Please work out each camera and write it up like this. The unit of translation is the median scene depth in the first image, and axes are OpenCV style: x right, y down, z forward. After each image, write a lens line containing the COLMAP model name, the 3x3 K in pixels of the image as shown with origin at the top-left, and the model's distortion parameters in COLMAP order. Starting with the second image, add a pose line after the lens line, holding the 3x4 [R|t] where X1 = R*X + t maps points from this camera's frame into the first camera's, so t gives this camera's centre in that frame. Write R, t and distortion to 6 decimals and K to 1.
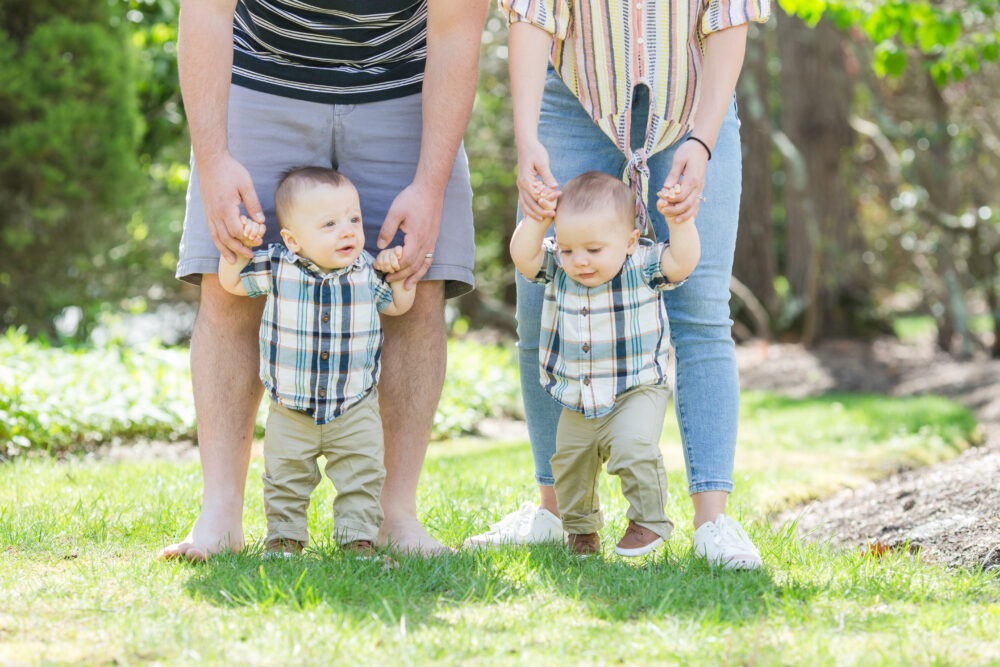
lens RADIAL K [[3953.0, 0, 500.0], [0, 3953.0, 333.5], [0, 0, 1]] dist [0.016441, 0.947475]
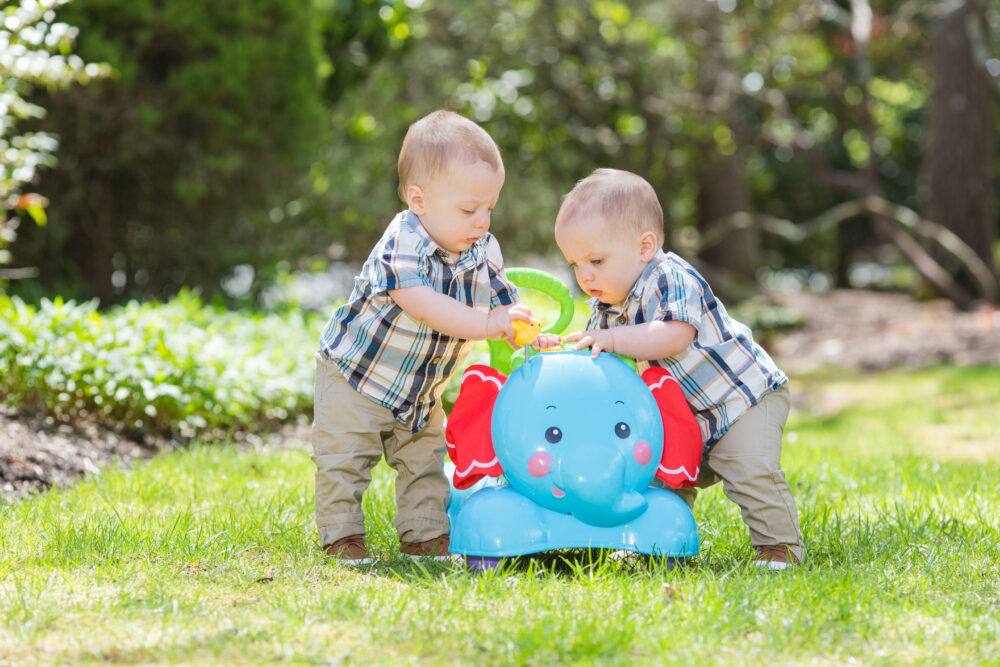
lens RADIAL K [[3953.0, 0, 500.0], [0, 3953.0, 333.5], [0, 0, 1]] dist [0.016441, 0.947475]
pose [[0.999159, 0.002502, -0.040923, -0.014723], [-0.002099, 0.999949, 0.009878, -0.000450], [0.040946, -0.009784, 0.999113, 0.105946]]
